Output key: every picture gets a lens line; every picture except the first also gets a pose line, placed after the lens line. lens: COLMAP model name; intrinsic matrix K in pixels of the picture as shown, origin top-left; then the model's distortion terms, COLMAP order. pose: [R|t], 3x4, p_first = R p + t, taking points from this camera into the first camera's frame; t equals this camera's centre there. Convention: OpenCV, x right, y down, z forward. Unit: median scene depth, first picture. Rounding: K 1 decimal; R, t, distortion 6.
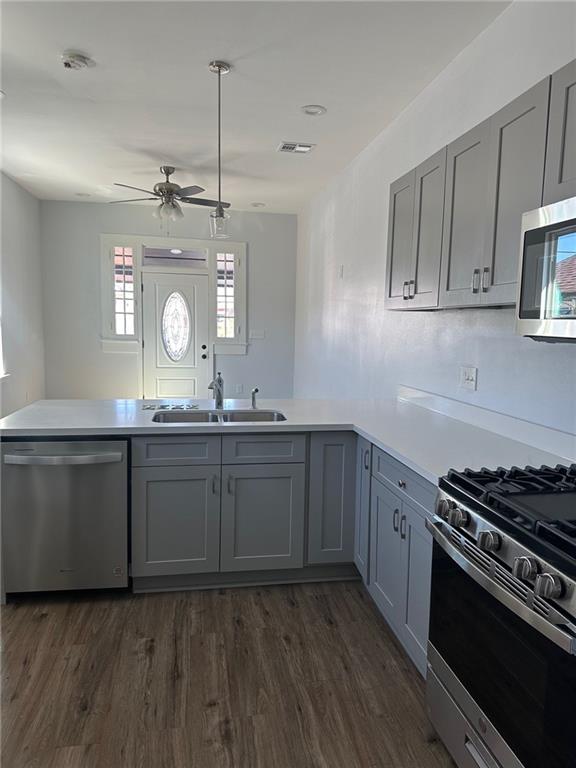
lens RADIAL K [[540.3, 0, 288.8], [0, 540.3, 380.5], [0, 0, 1]] dist [0.068084, -0.086479]
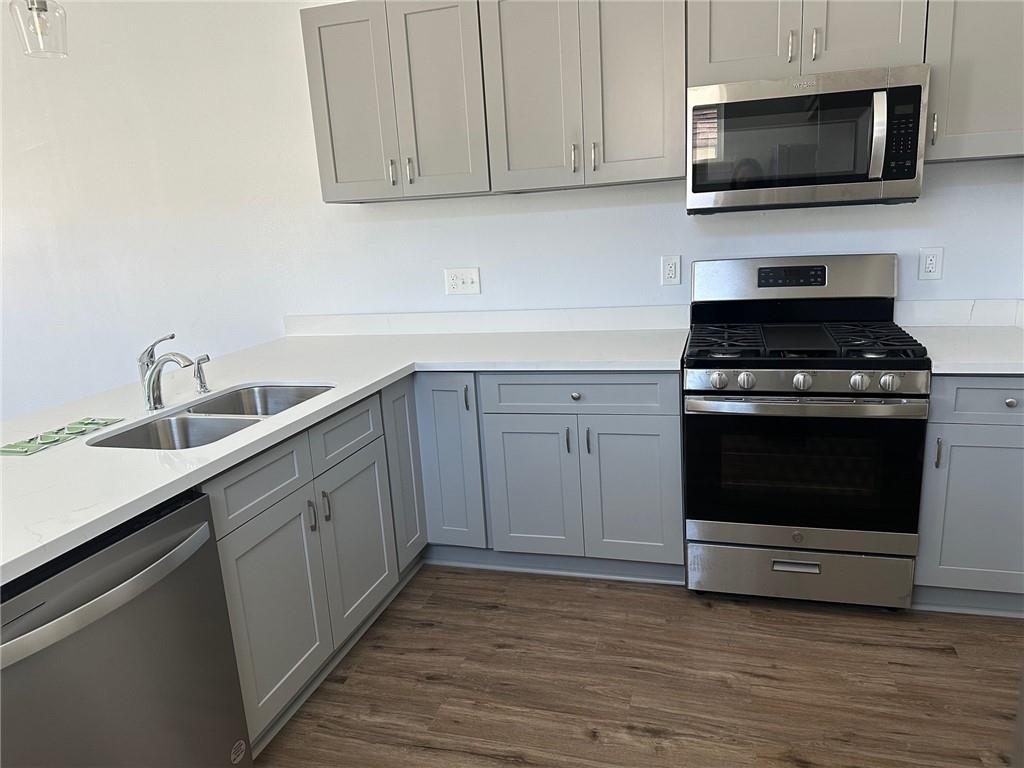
lens RADIAL K [[716.8, 0, 507.3], [0, 716.8, 381.9], [0, 0, 1]] dist [0.174584, -0.348493]
pose [[0.445714, -0.250742, 0.859341, -0.784468], [0.168227, 0.966328, 0.194704, -0.072718], [-0.879226, 0.057782, 0.472888, 0.510278]]
